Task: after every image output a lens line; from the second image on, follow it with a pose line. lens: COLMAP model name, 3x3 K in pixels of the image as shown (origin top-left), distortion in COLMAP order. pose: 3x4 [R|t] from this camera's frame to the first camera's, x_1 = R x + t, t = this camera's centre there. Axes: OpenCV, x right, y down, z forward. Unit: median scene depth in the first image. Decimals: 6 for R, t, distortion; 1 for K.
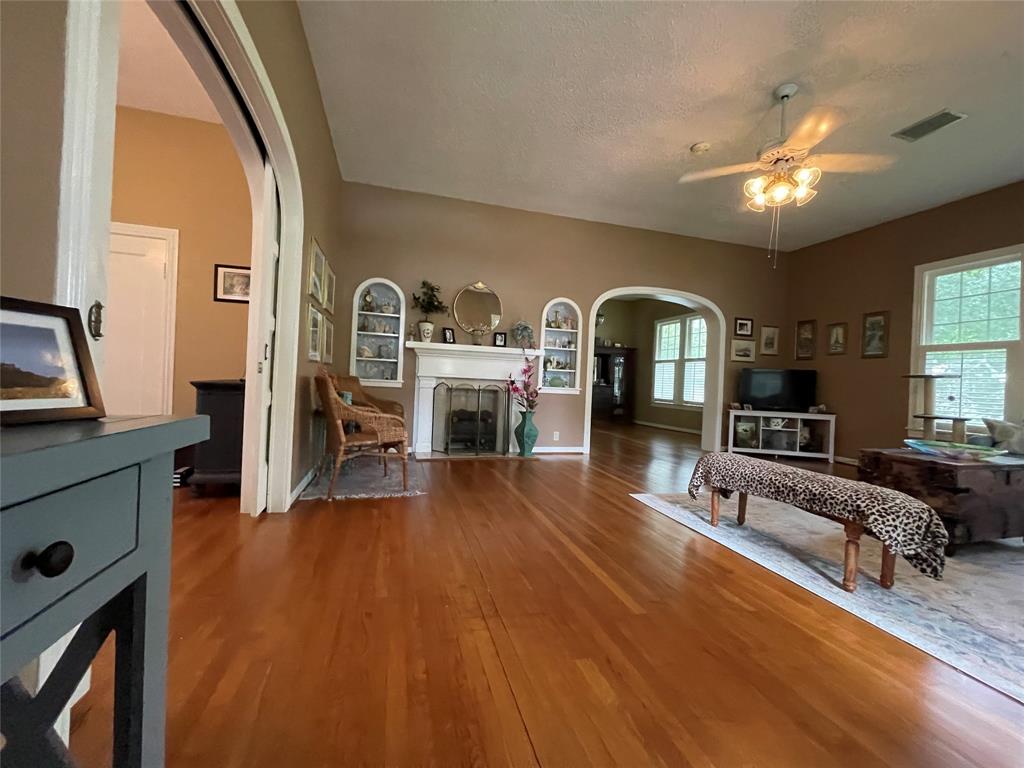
lens RADIAL K [[406.9, 0, 512.0], [0, 406.9, 384.0], [0, 0, 1]] dist [-0.000017, -0.000173]
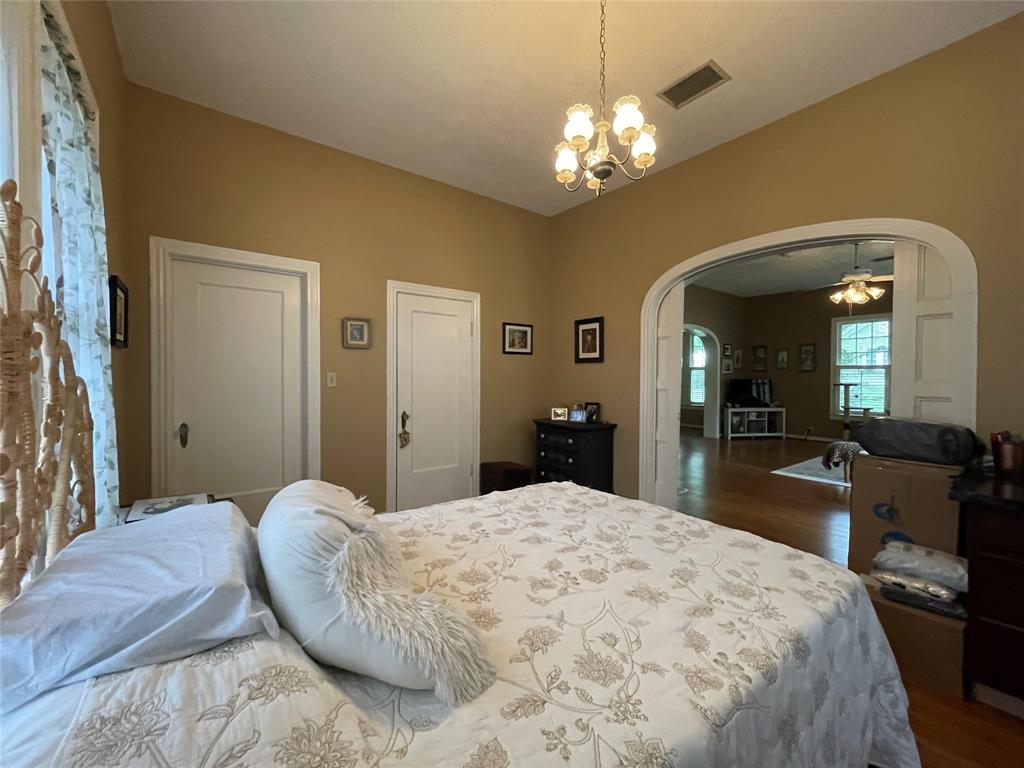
lens RADIAL K [[406.9, 0, 512.0], [0, 406.9, 384.0], [0, 0, 1]] dist [-0.000017, -0.000173]
pose [[0.930014, -0.045087, 0.364747, -1.133935], [0.038970, 0.998949, 0.024117, -0.142382], [-0.365451, -0.008215, 0.930794, -0.111028]]
